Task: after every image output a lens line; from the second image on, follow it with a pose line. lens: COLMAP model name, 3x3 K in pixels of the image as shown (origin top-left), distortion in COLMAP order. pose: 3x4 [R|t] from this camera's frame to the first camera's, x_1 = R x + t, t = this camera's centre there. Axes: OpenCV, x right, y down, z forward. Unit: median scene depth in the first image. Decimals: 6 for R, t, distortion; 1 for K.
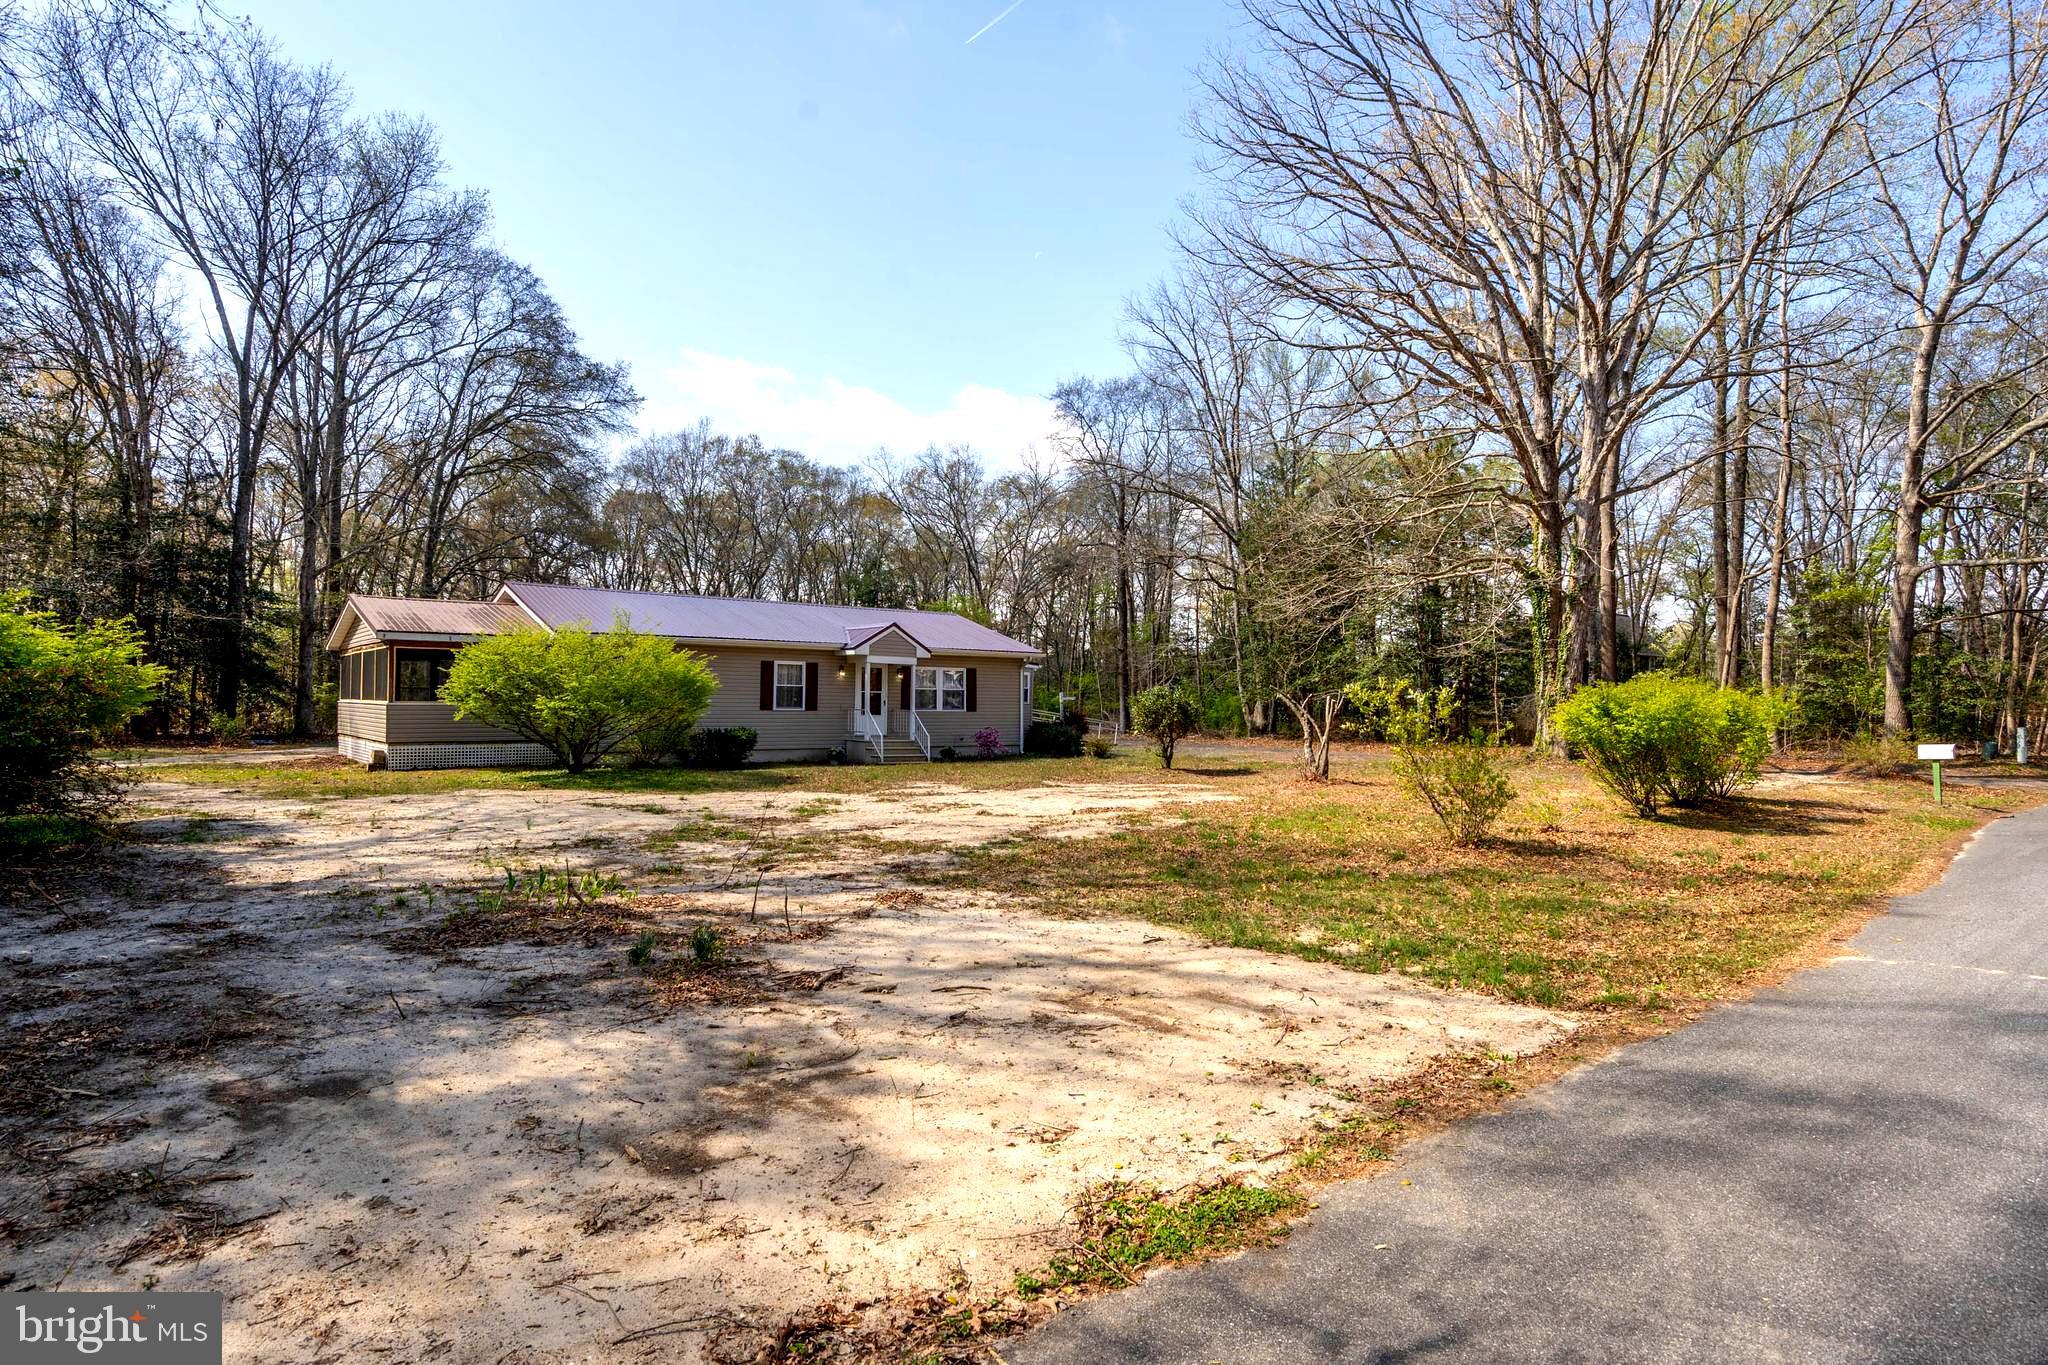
lens RADIAL K [[1163.4, 0, 1024.0], [0, 1163.4, 682.5], [0, 0, 1]] dist [-0.024879, 0.001067]
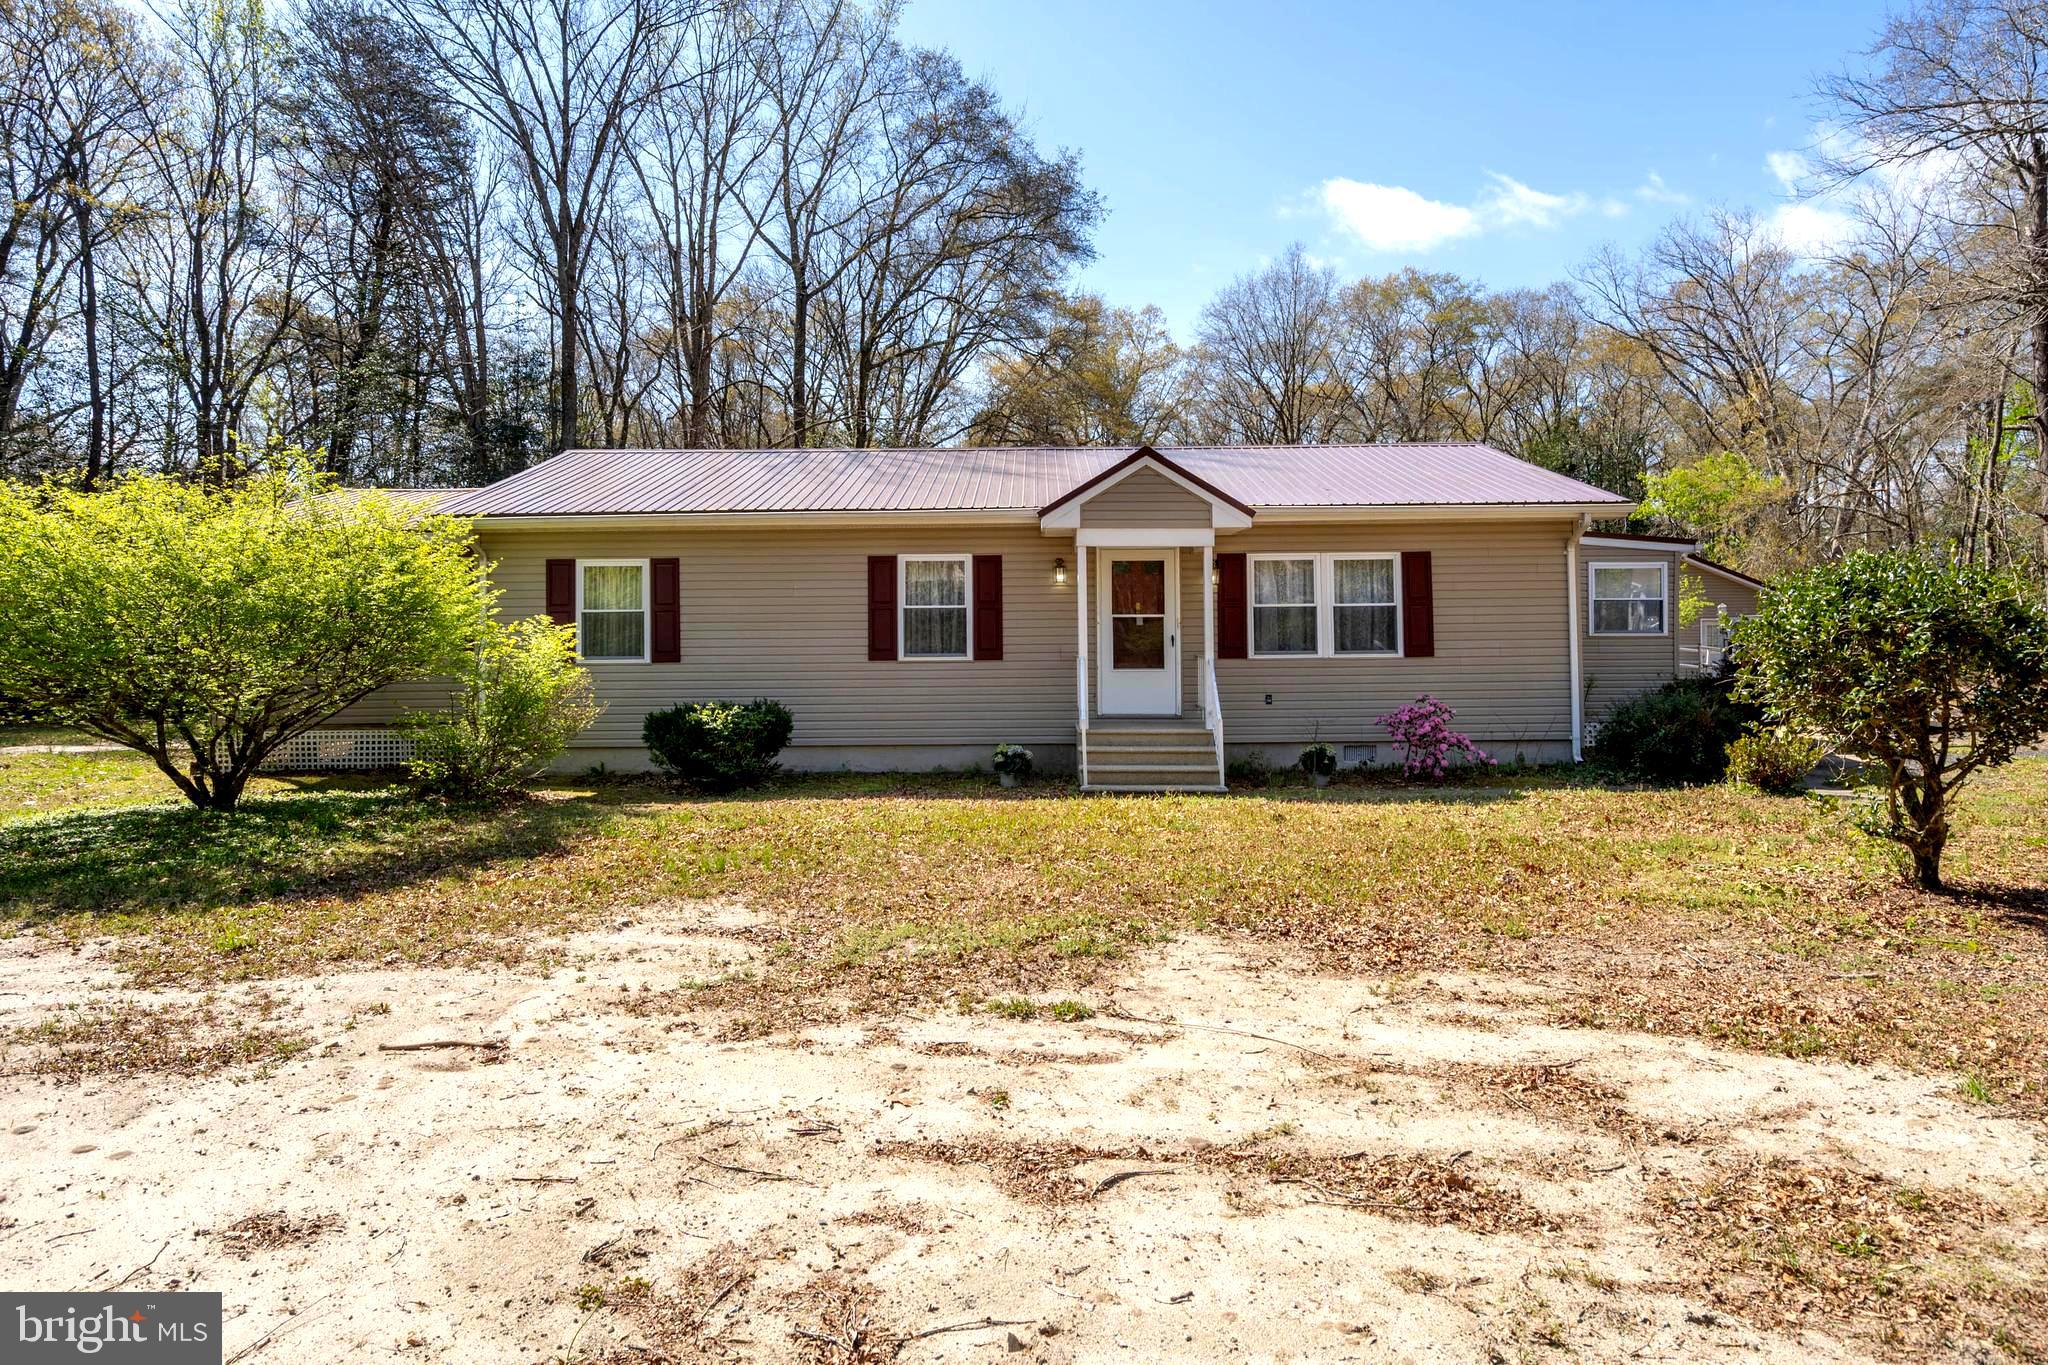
lens RADIAL K [[1232.2, 0, 976.4], [0, 1232.2, 666.7], [0, 0, 1]] dist [-0.002937, -0.002352]
pose [[0.775088, -0.000208, -0.631853, 0.116125], [0.025761, 0.999179, 0.031273, 0.011201], [0.631327, -0.040517, 0.774457, 0.606649]]
